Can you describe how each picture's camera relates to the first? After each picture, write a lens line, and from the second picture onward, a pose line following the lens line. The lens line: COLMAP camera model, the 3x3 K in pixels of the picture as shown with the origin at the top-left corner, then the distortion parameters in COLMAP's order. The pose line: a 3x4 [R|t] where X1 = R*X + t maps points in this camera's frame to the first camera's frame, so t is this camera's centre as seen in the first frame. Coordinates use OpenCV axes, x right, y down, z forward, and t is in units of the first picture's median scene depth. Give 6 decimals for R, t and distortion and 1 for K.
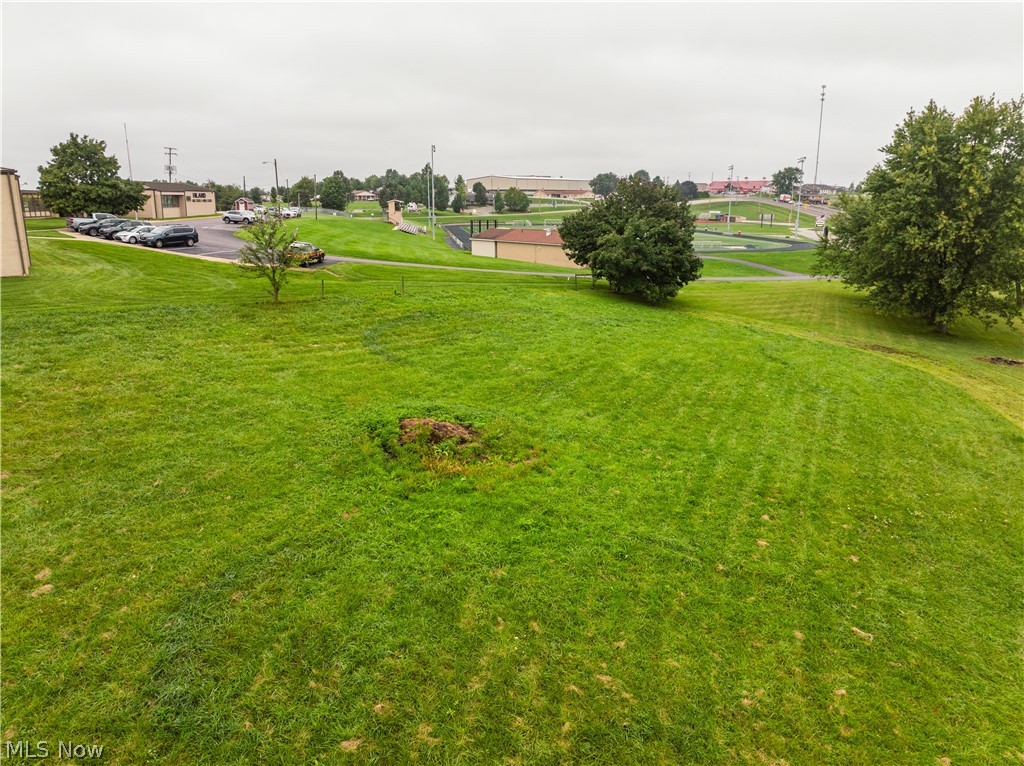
lens RADIAL K [[733.8, 0, 511.8], [0, 733.8, 383.7], [0, 0, 1]] dist [-0.036593, 0.028049]
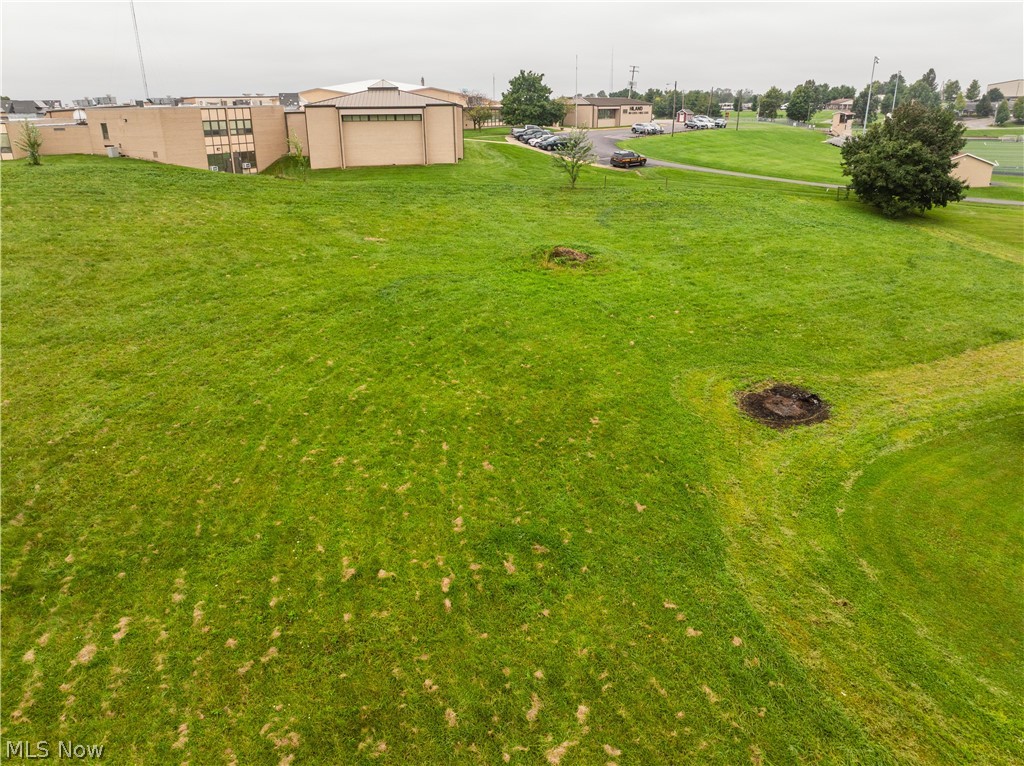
lens RADIAL K [[733.8, 0, 514.5], [0, 733.8, 383.4], [0, 0, 1]] dist [-0.036593, 0.028049]
pose [[0.795113, 0.214259, -0.567352, 0.354465], [-0.145657, 0.975597, 0.164300, 0.037988], [0.588709, -0.047998, 0.806918, -0.239850]]
